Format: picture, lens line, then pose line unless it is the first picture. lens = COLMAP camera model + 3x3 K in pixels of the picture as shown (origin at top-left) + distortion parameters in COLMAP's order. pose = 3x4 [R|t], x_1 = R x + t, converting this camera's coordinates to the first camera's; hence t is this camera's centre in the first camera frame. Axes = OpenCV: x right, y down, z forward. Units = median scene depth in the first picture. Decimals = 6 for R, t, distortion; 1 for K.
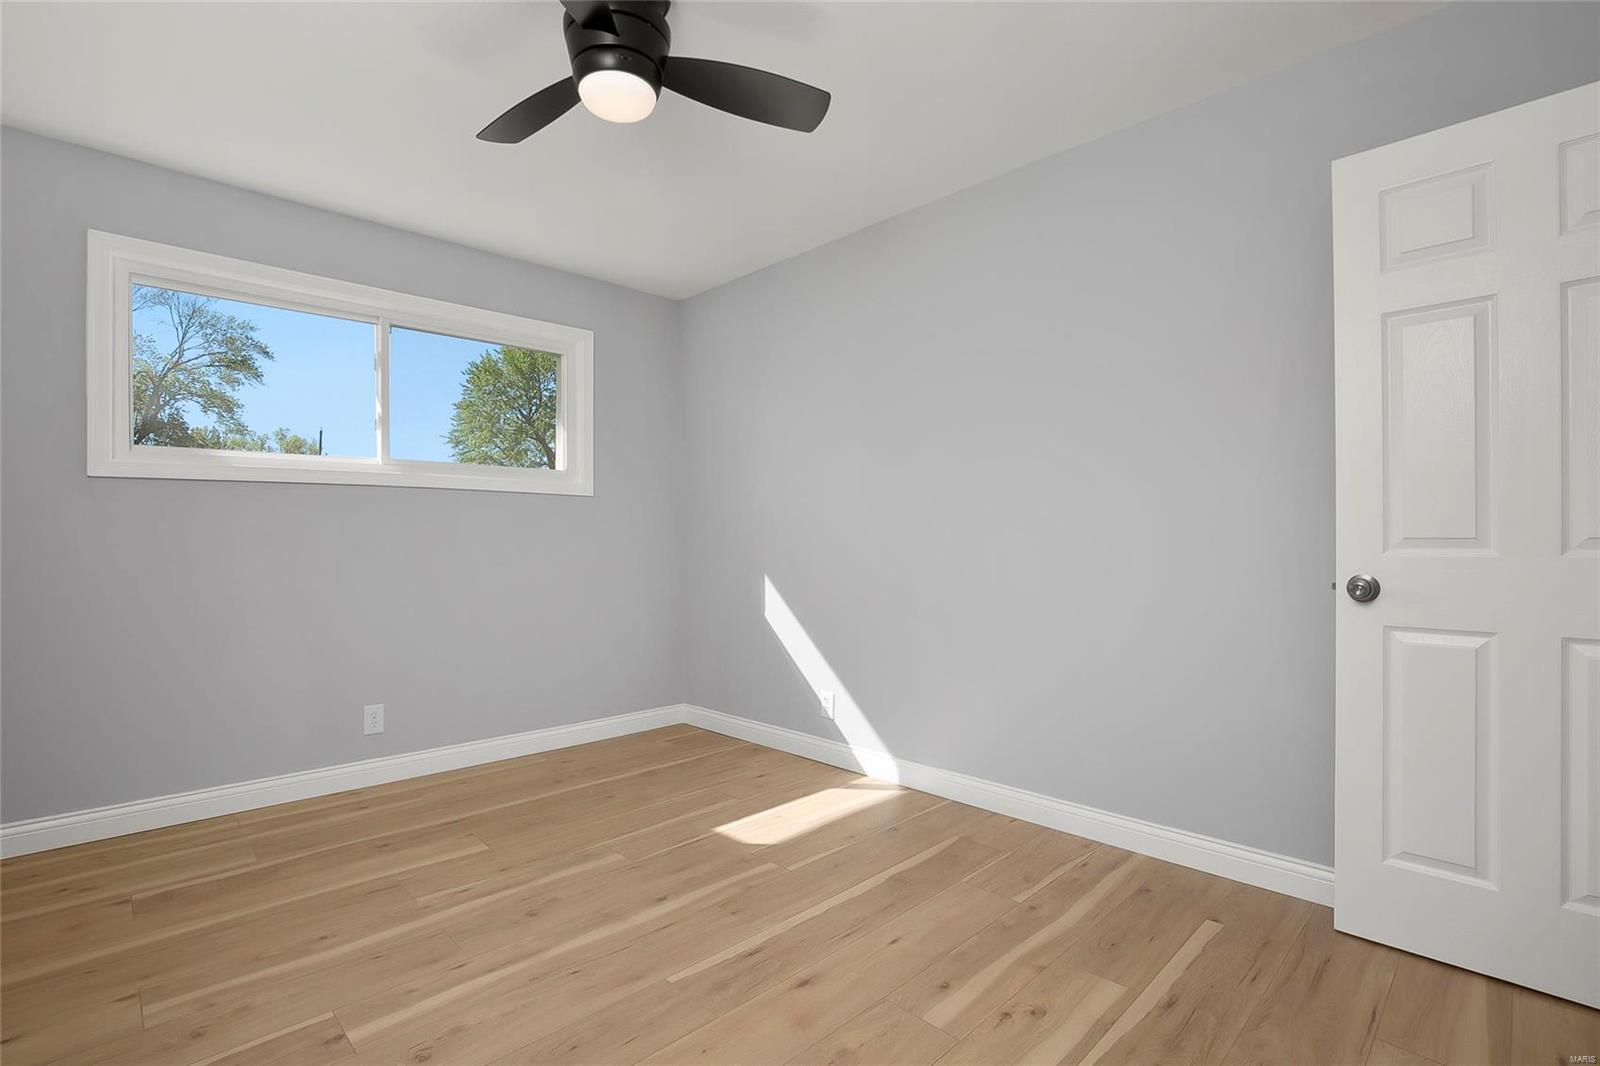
lens RADIAL K [[762.8, 0, 800.0], [0, 762.8, 533.0], [0, 0, 1]] dist [-0.001371, -0.000246]
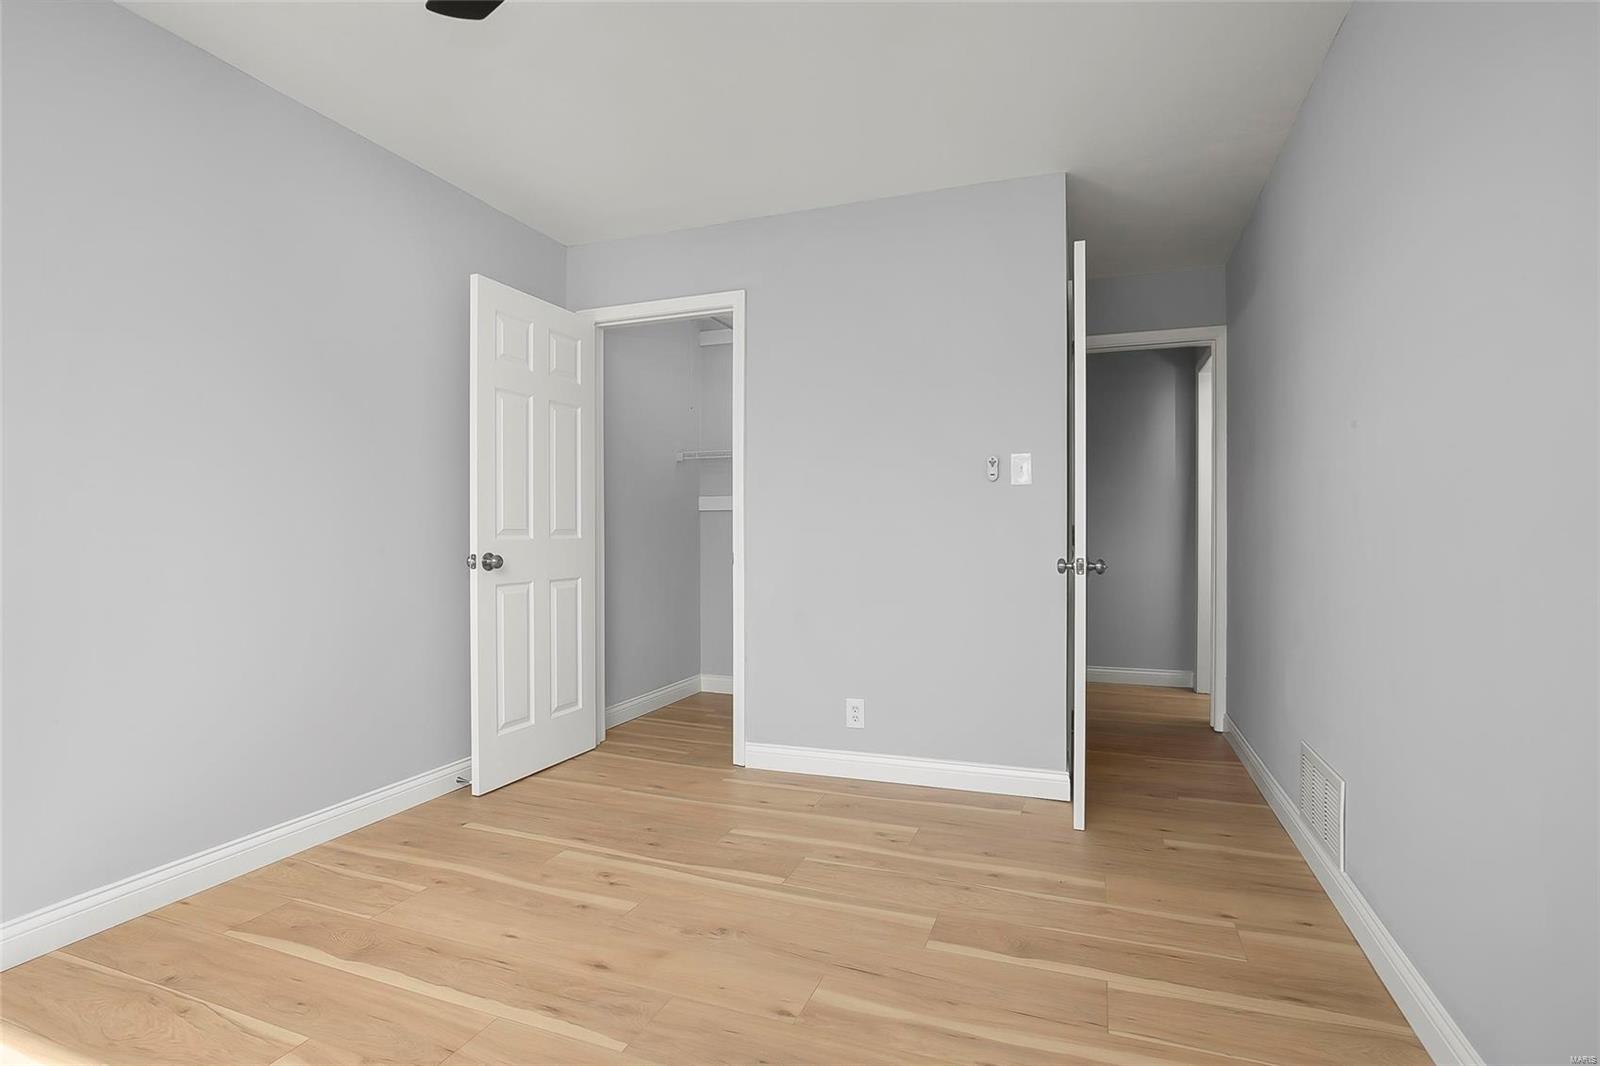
lens RADIAL K [[804.0, 0, 800.0], [0, 804.0, 533.0], [0, 0, 1]] dist [-0.000503, 0.000200]
pose [[-0.434342, 0.005231, 0.900733, -0.923736], [-0.005975, 0.999944, -0.008688, 0.021972], [-0.900728, -0.009155, -0.434287, 1.062270]]
